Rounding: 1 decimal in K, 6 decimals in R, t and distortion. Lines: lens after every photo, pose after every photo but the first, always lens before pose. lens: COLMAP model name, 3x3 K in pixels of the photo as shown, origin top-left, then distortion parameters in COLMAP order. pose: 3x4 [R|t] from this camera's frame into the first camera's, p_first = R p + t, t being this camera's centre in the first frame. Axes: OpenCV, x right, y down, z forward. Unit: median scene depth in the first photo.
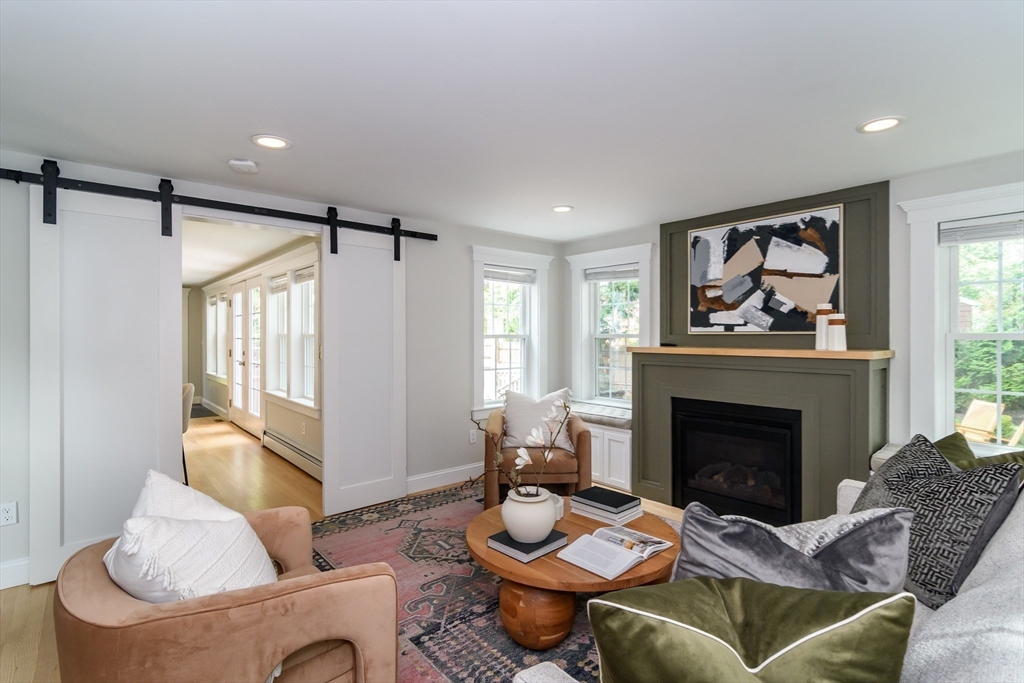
lens RADIAL K [[497.4, 0, 516.2], [0, 497.4, 339.2], [0, 0, 1]] dist [0.001334, -0.000492]
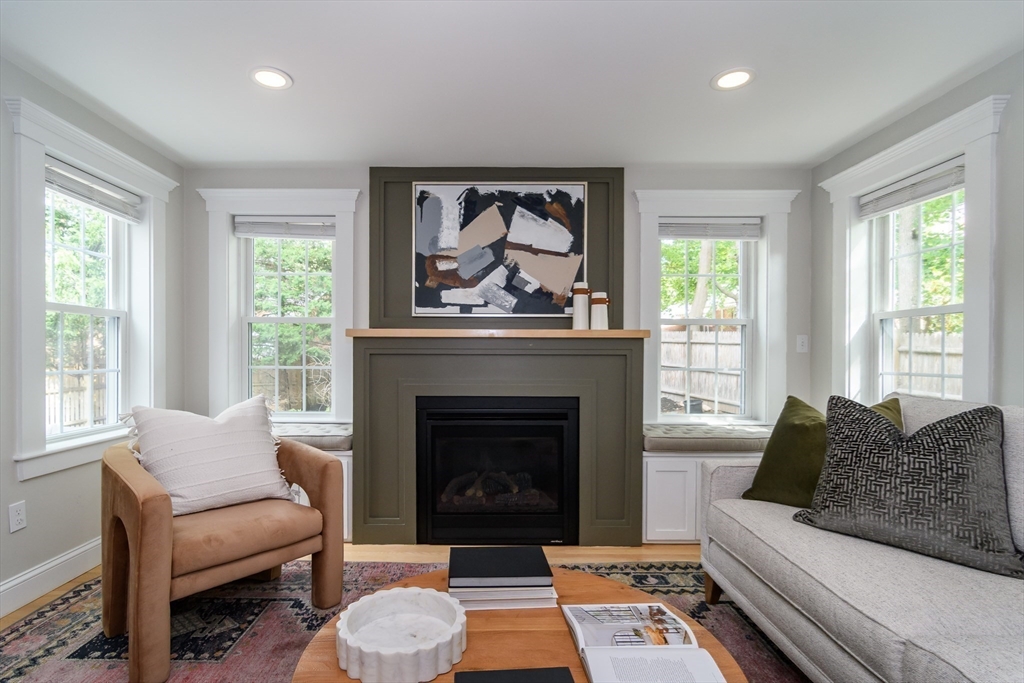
lens RADIAL K [[497.4, 0, 477.7], [0, 497.4, 359.2], [0, 0, 1]] dist [0.001334, -0.000492]
pose [[0.659097, -0.004993, 0.752041, -0.187365], [0.002184, 0.999986, 0.004725, 0.059240], [-0.752055, -0.001472, 0.659099, 0.458810]]
